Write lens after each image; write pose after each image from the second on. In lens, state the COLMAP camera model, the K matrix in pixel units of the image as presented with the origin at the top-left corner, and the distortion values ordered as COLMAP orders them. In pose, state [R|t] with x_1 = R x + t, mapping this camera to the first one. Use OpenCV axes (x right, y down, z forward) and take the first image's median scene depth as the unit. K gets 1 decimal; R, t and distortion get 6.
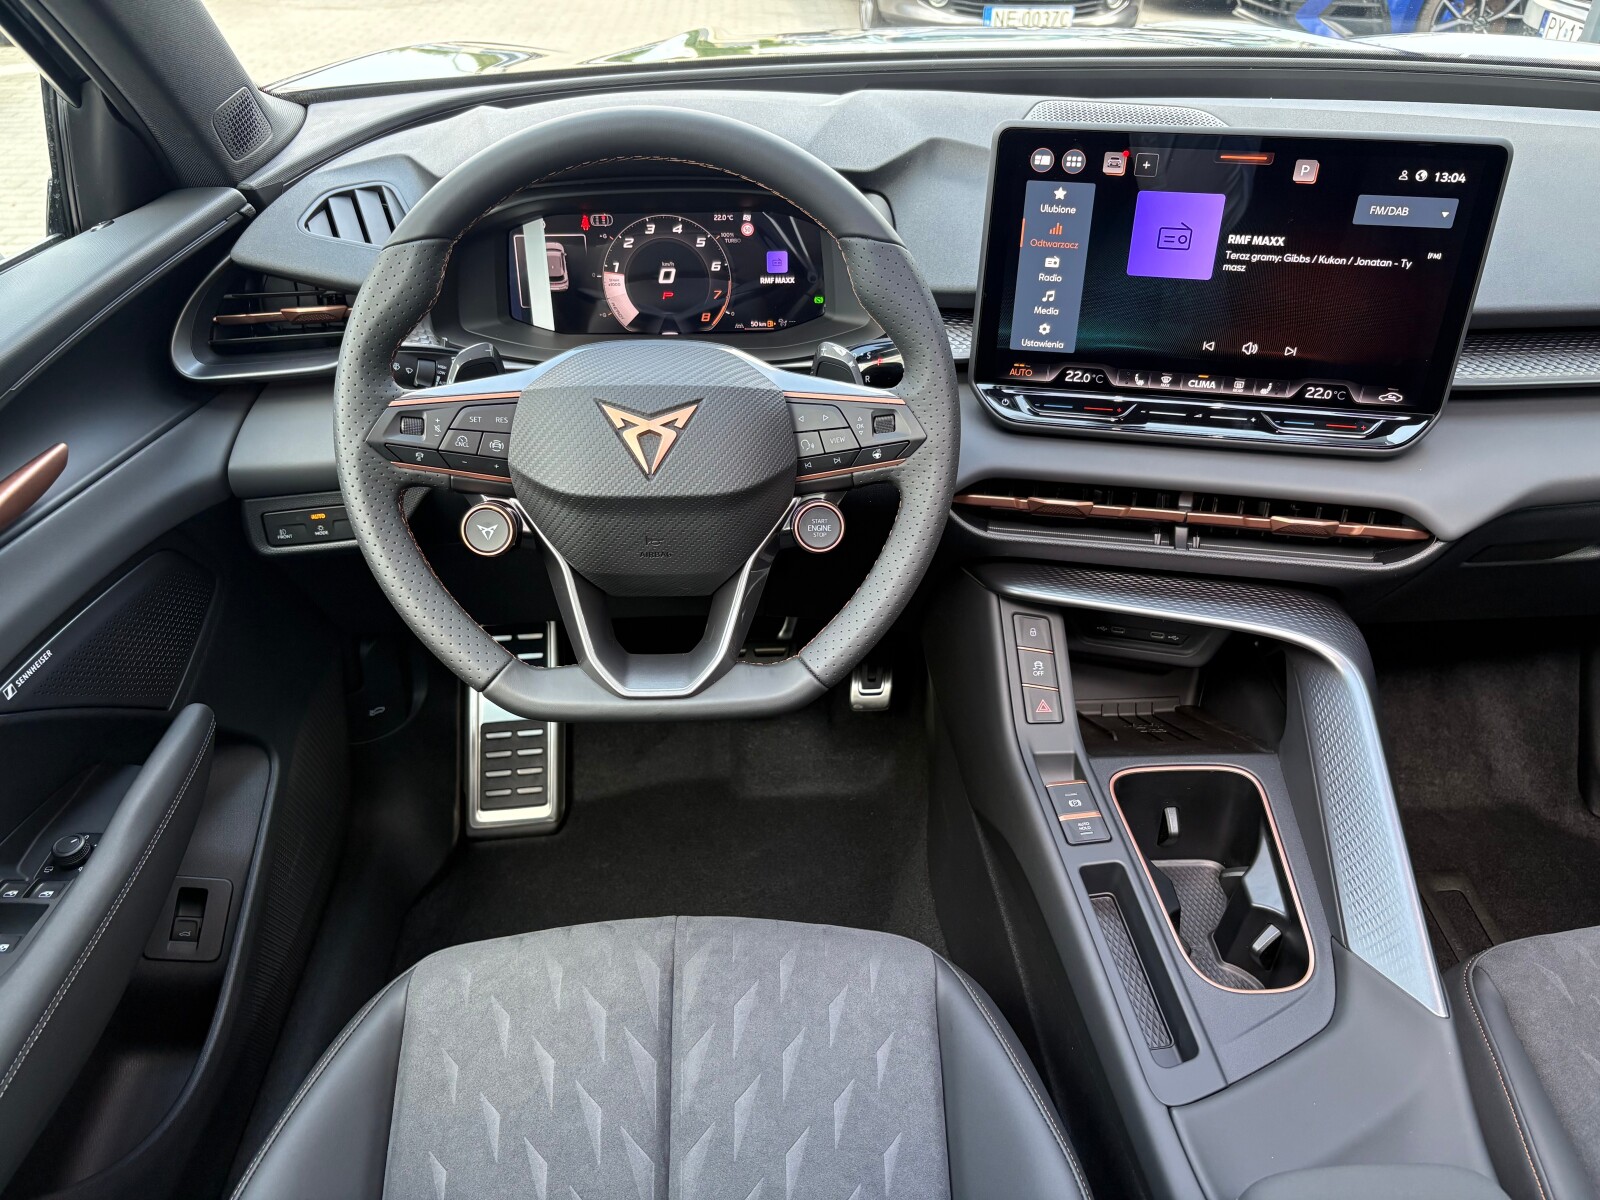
lens RADIAL K [[1237.5, 0, 794.7], [0, 1237.5, 605.8], [0, 0, 1]] dist [0.032028, 0.005466]
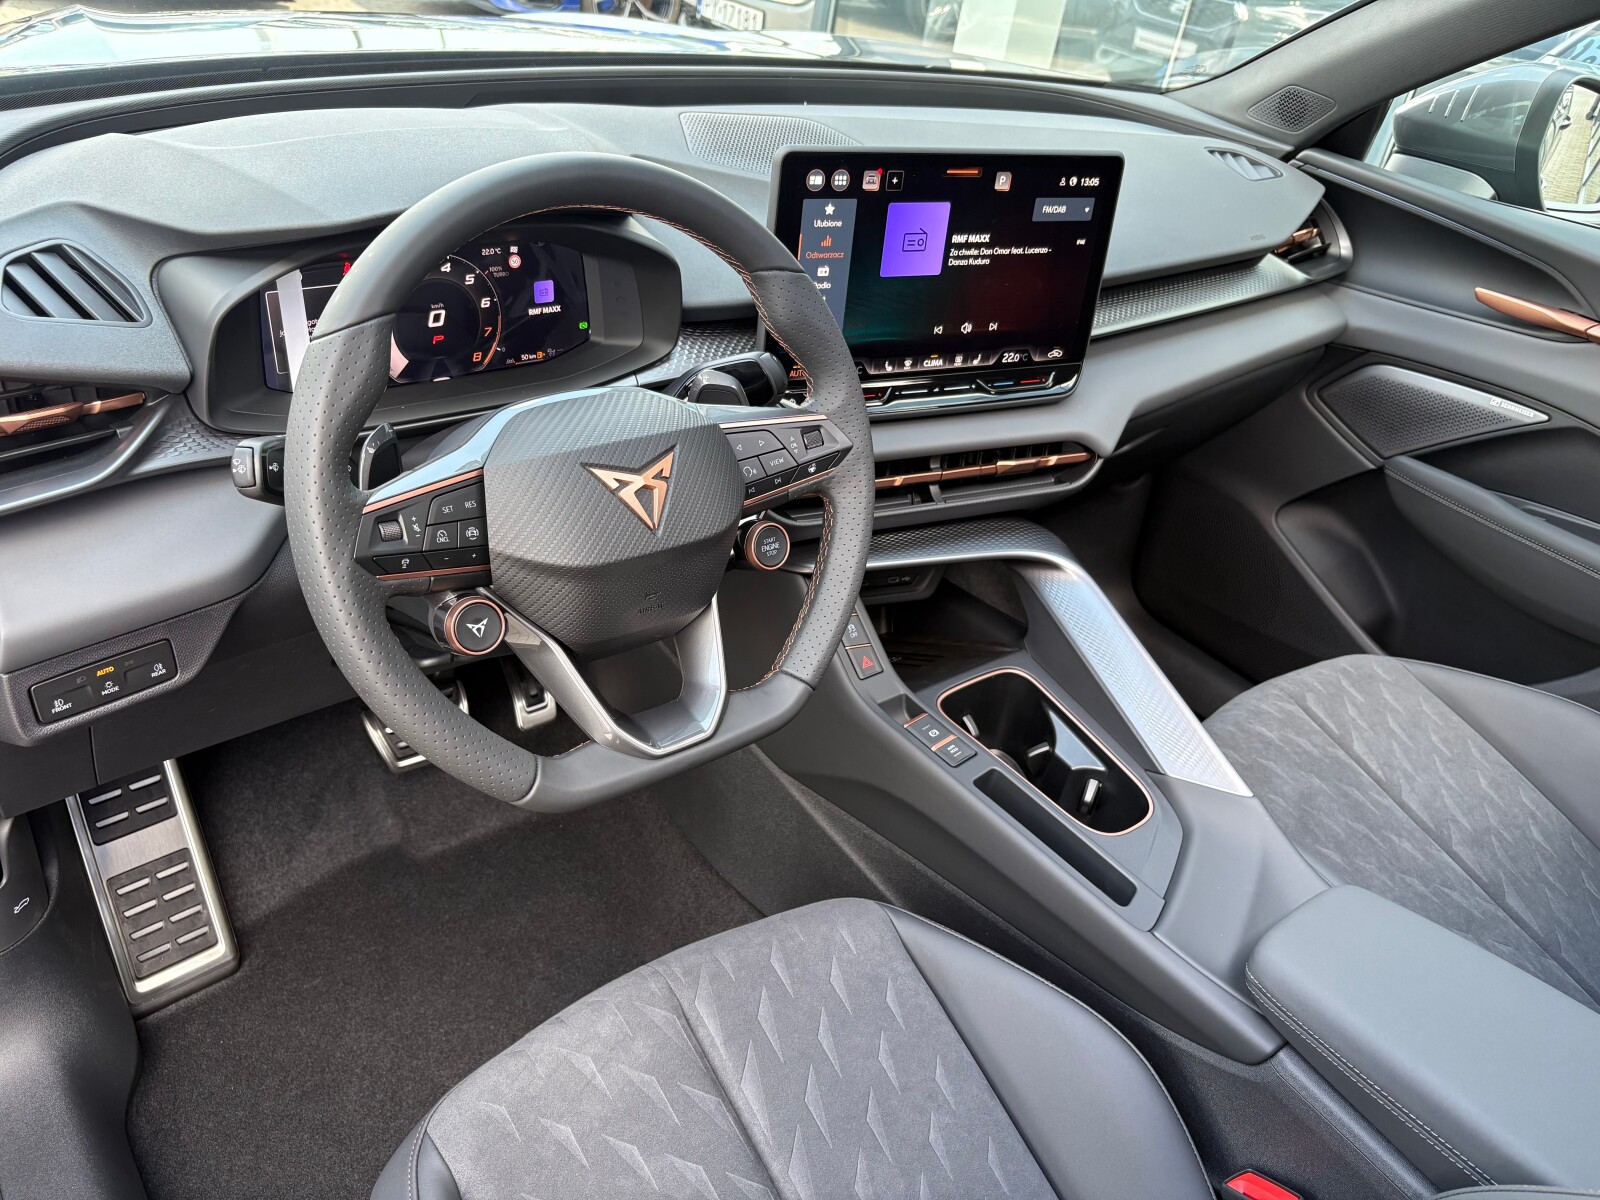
lens RADIAL K [[1237.5, 0, 794.7], [0, 1237.5, 605.8], [0, 0, 1]] dist [0.032028, 0.005466]
pose [[0.804905, -0.237322, 0.543881, -0.498894], [0.220391, 0.970543, 0.097332, -0.102506], [-0.550959, 0.041523, 0.833499, 0.107581]]
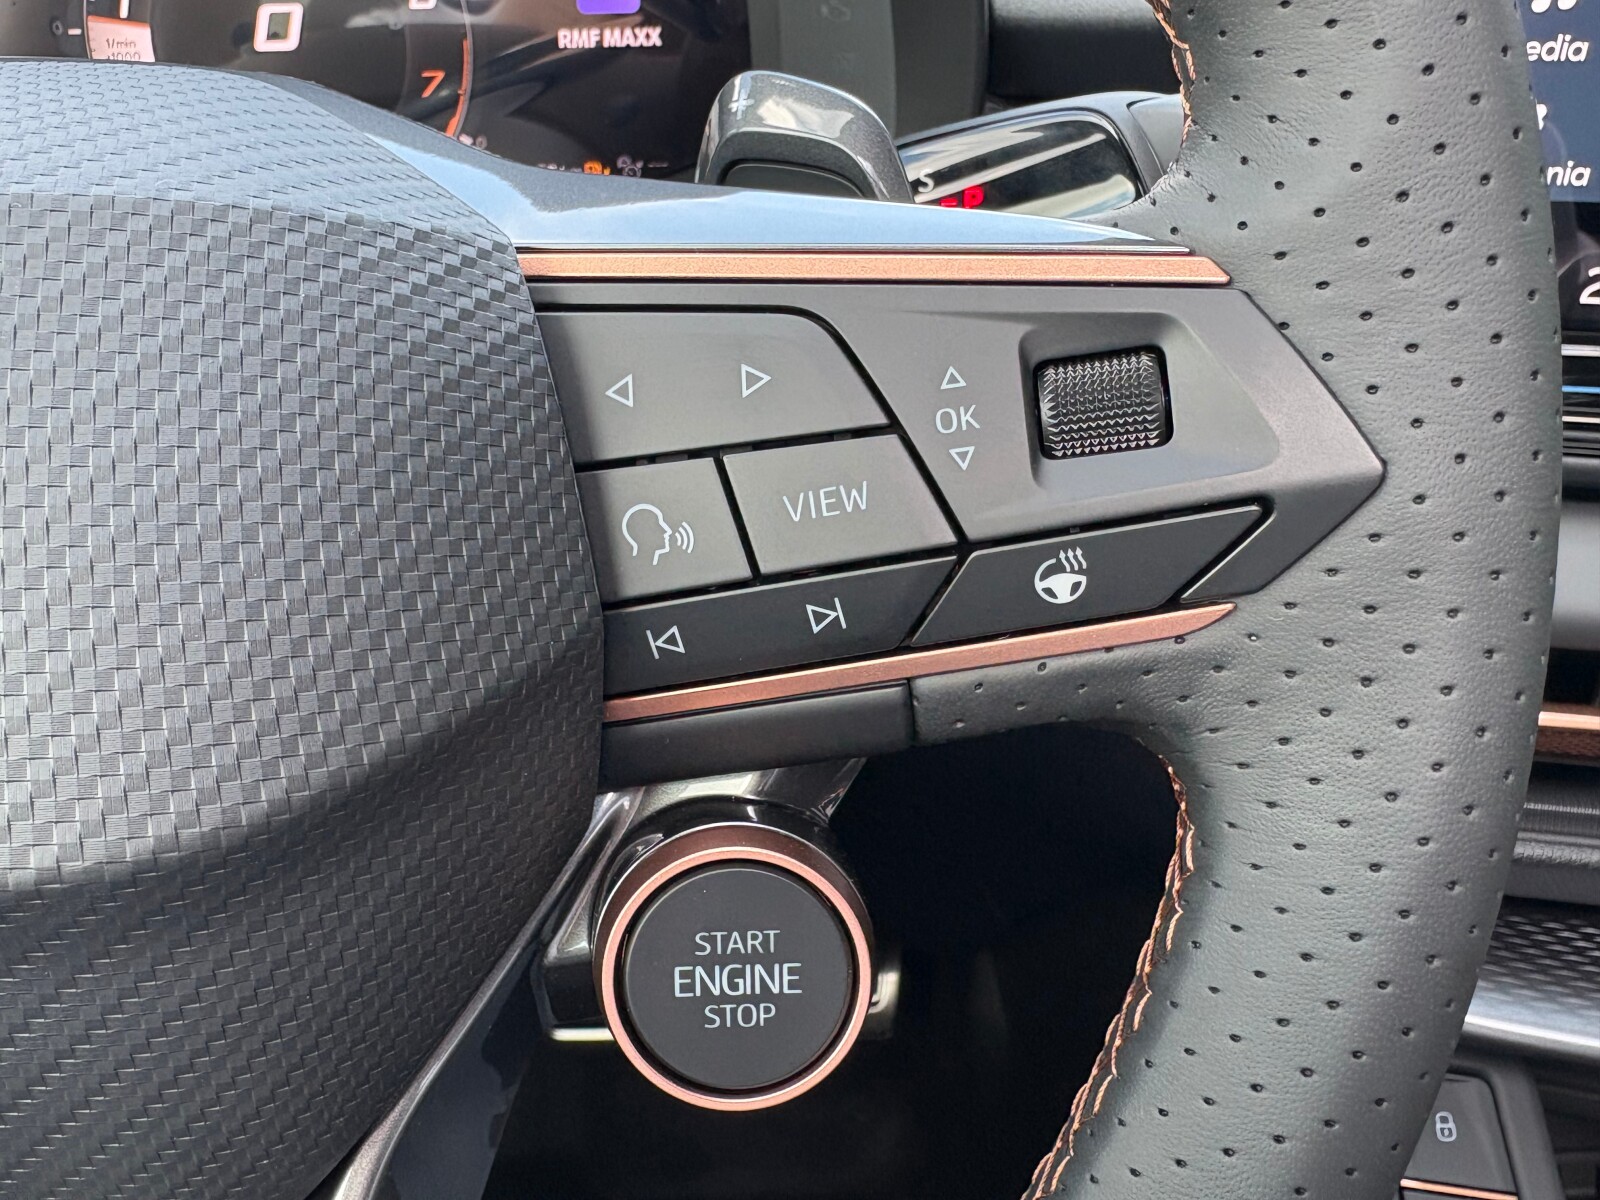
lens RADIAL K [[1360.9, 0, 694.0], [0, 1360.9, 604.6], [0, 0, 1]] dist [0.008972, 0.003531]
pose [[0.998087, -0.032230, 0.052766, 0.004296], [0.034355, 0.998614, -0.039874, -0.101119], [-0.051408, 0.041610, 0.997811, 0.727782]]
